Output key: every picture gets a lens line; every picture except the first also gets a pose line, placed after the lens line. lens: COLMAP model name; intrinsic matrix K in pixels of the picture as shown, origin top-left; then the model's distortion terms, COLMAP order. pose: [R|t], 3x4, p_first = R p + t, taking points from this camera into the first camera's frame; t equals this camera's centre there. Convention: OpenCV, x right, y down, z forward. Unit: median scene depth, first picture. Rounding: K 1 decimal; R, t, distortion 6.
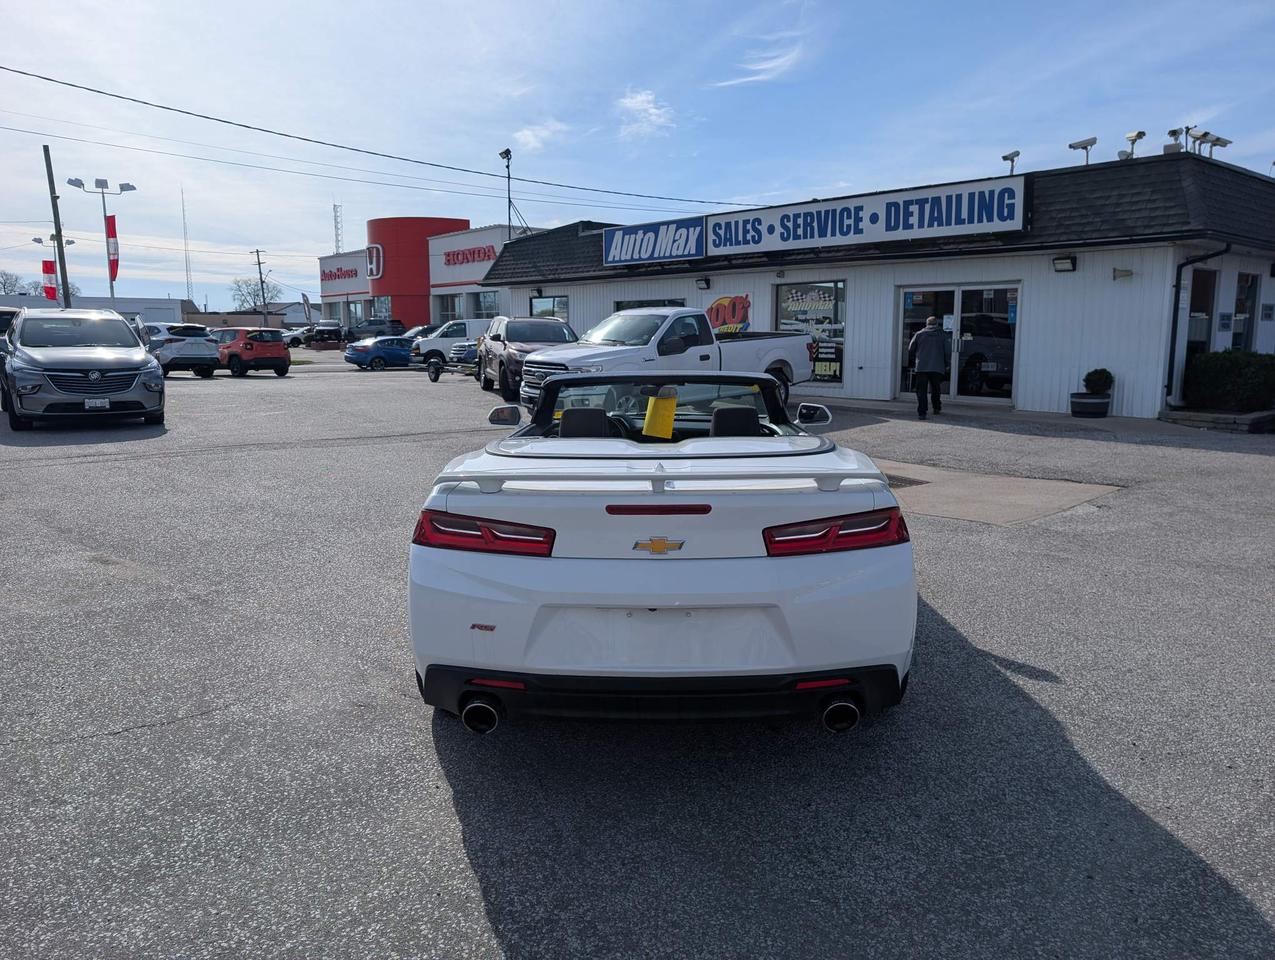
lens RADIAL K [[912.8, 0, 634.3], [0, 912.8, 475.9], [0, 0, 1]] dist [0.008509, -0.006832]
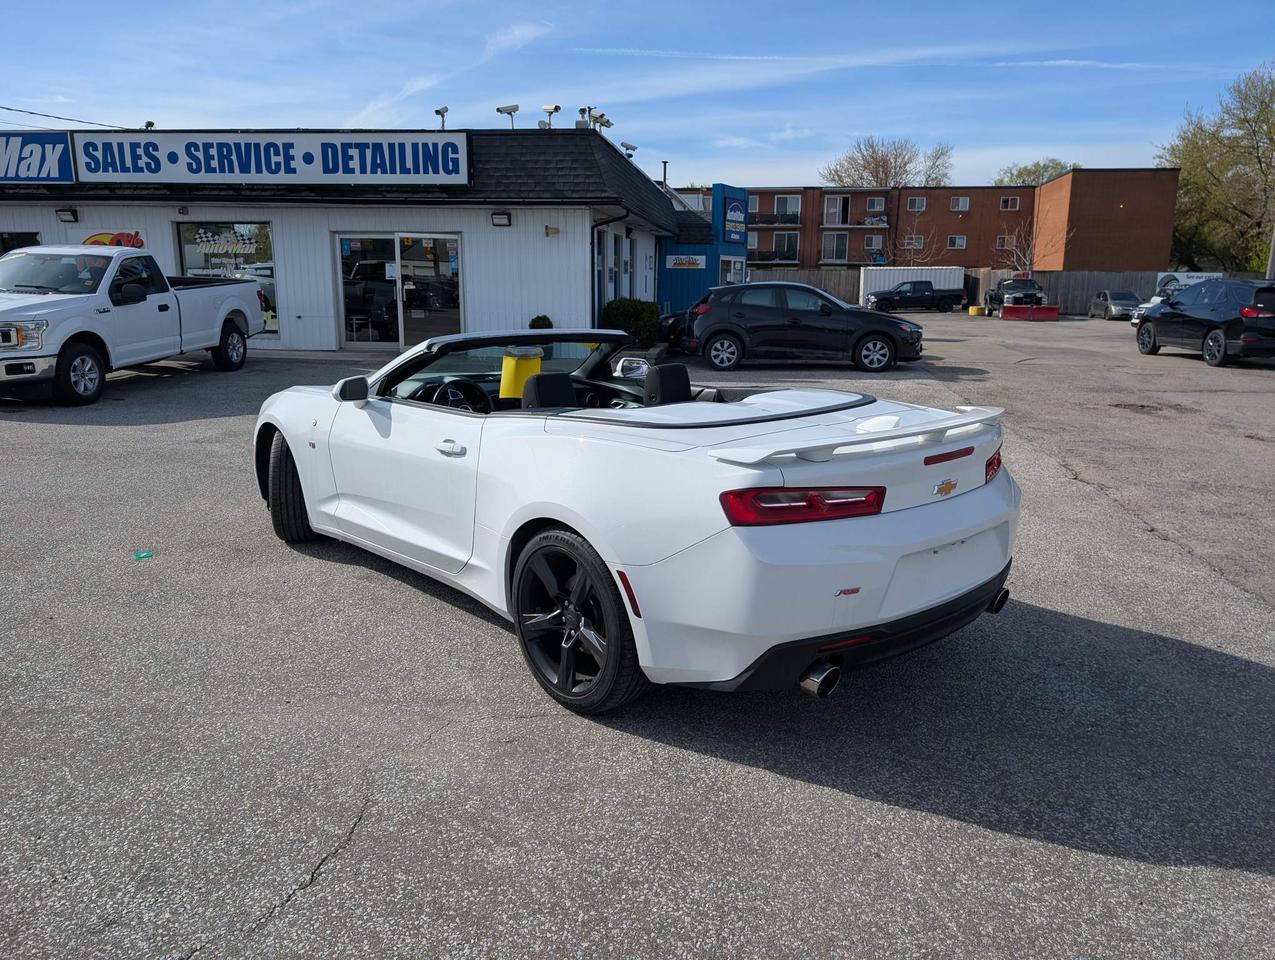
lens RADIAL K [[916.9, 0, 637.2], [0, 916.9, 475.5], [0, 0, 1]] dist [0.003278, 0.003115]
pose [[0.733405, -0.133139, 0.666626, -0.161443], [0.094243, 0.991077, 0.094256, -0.013177], [-0.673227, -0.006303, 0.739409, 0.064232]]
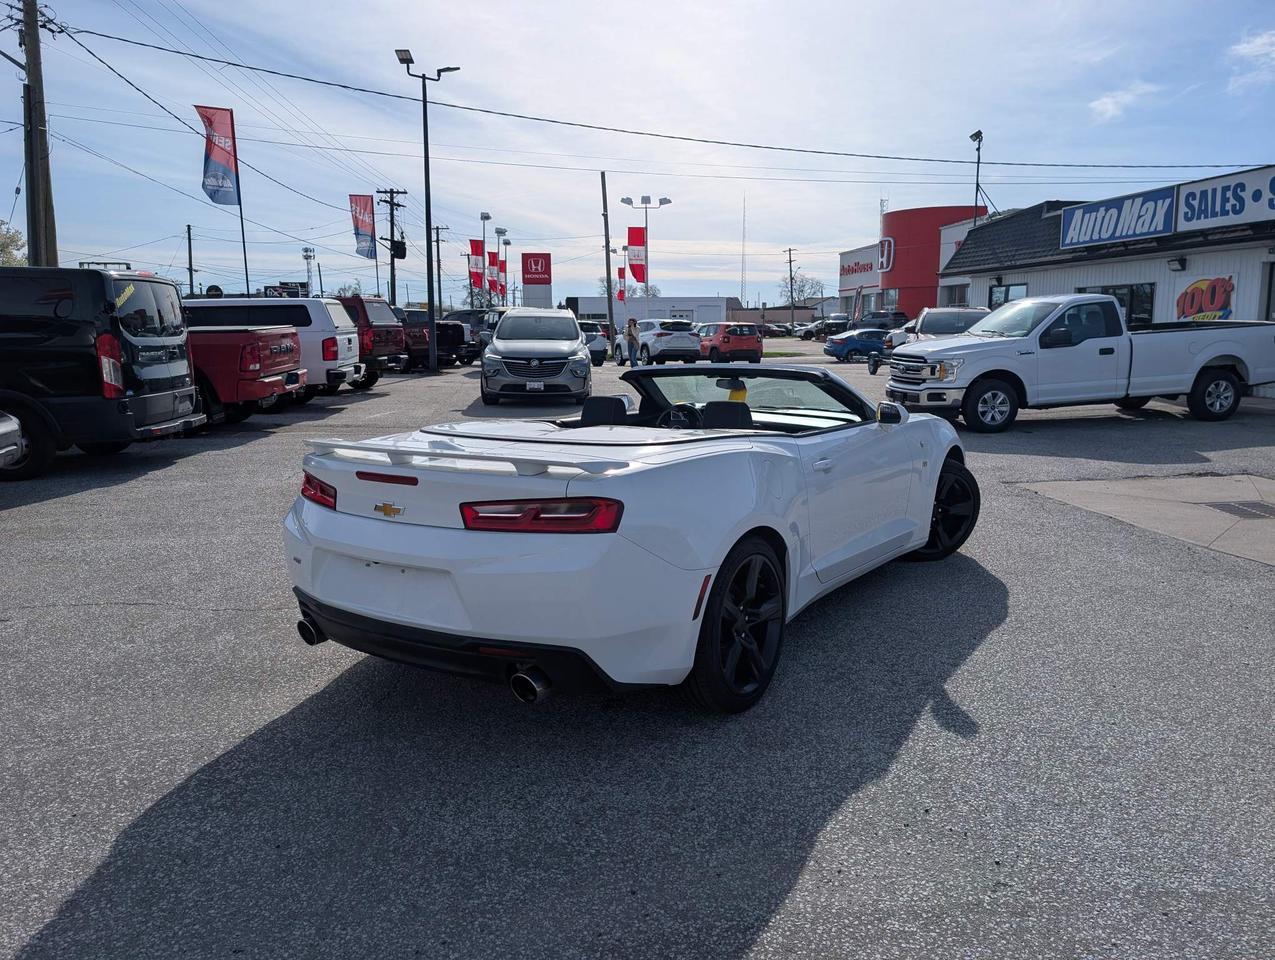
lens RADIAL K [[909.4, 0, 643.2], [0, 909.4, 472.9], [0, 0, 1]] dist [0.023326, -0.020139]
pose [[0.848124, 0.078622, -0.523932, 0.144732], [-0.075876, 0.996758, 0.026749, -0.004192], [0.524337, 0.017067, 0.851340, 0.026598]]
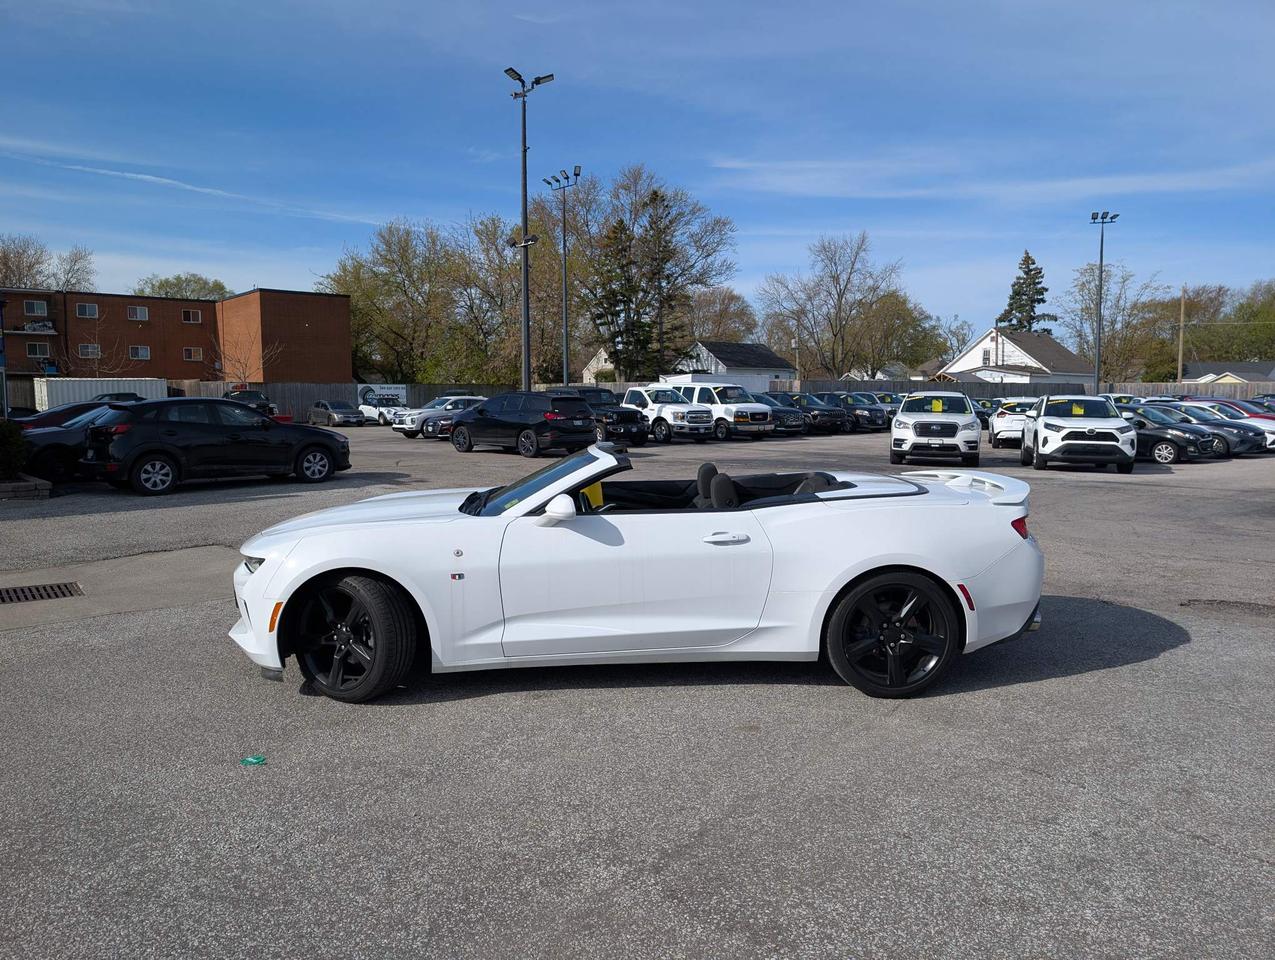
lens RADIAL K [[923.1, 0, 648.3], [0, 923.1, 461.7], [0, 0, 1]] dist [0.004642, -0.004432]
pose [[-0.069225, -0.070916, 0.995077, -0.316852], [0.154051, 0.984746, 0.080896, -0.051633], [-0.985635, 0.158893, -0.057244, 0.299408]]
